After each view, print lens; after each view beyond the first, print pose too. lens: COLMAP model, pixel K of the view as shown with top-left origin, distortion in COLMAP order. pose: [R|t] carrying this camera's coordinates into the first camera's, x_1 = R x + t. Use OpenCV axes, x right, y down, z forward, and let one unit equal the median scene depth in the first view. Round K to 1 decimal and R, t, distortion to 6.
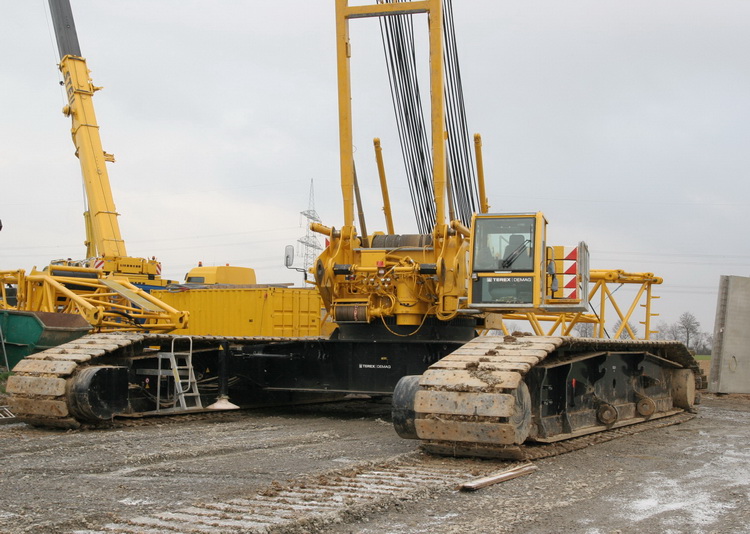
lens RADIAL K [[1001.4, 0, 376.4], [0, 1001.4, 269.4], [0, 0, 1]] dist [-0.032620, 0.000000]
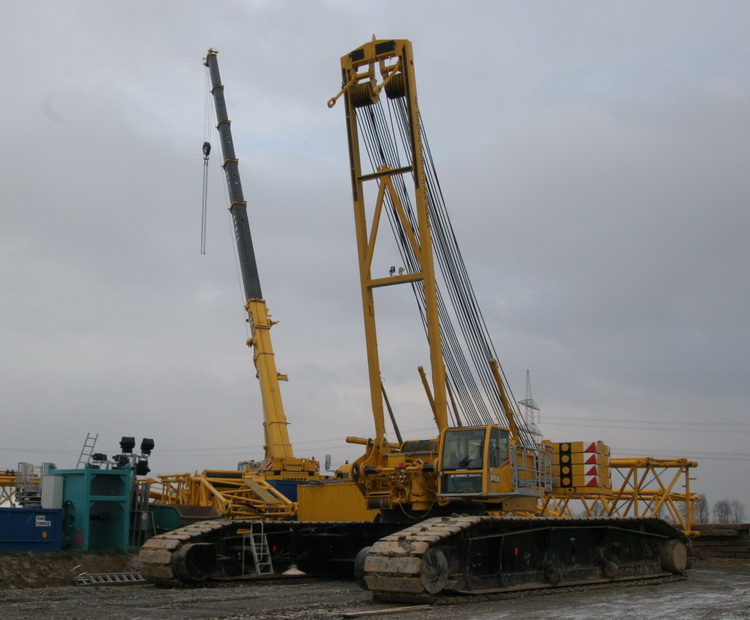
lens RADIAL K [[926.5, 0, 373.8], [0, 926.5, 311.9], [0, 0, 1]] dist [-0.091811, 0.000000]
pose [[0.971992, -0.070075, -0.224322, 0.269143], [0.034404, 0.986656, -0.159145, -0.012232], [0.232481, 0.146971, 0.961432, -0.245276]]
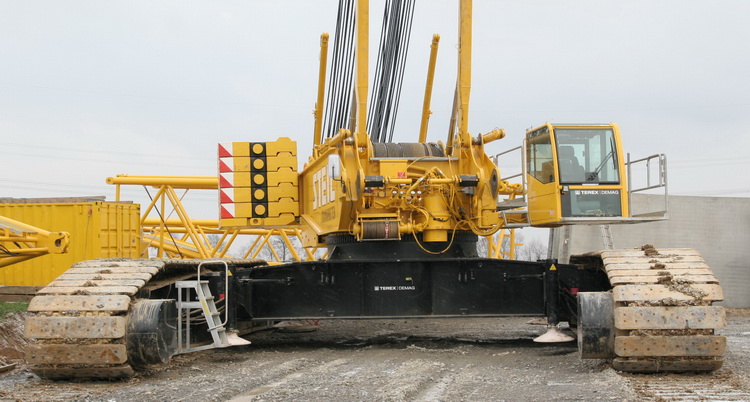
lens RADIAL K [[1145.9, 0, 417.5], [0, 1145.9, 182.4], [0, 0, 1]] dist [-0.005019, 0.000000]
pose [[0.911225, -0.000217, 0.411910, -0.422449], [-0.001422, 0.999992, 0.003673, -0.002848], [-0.411907, -0.003933, 0.911217, 0.047364]]
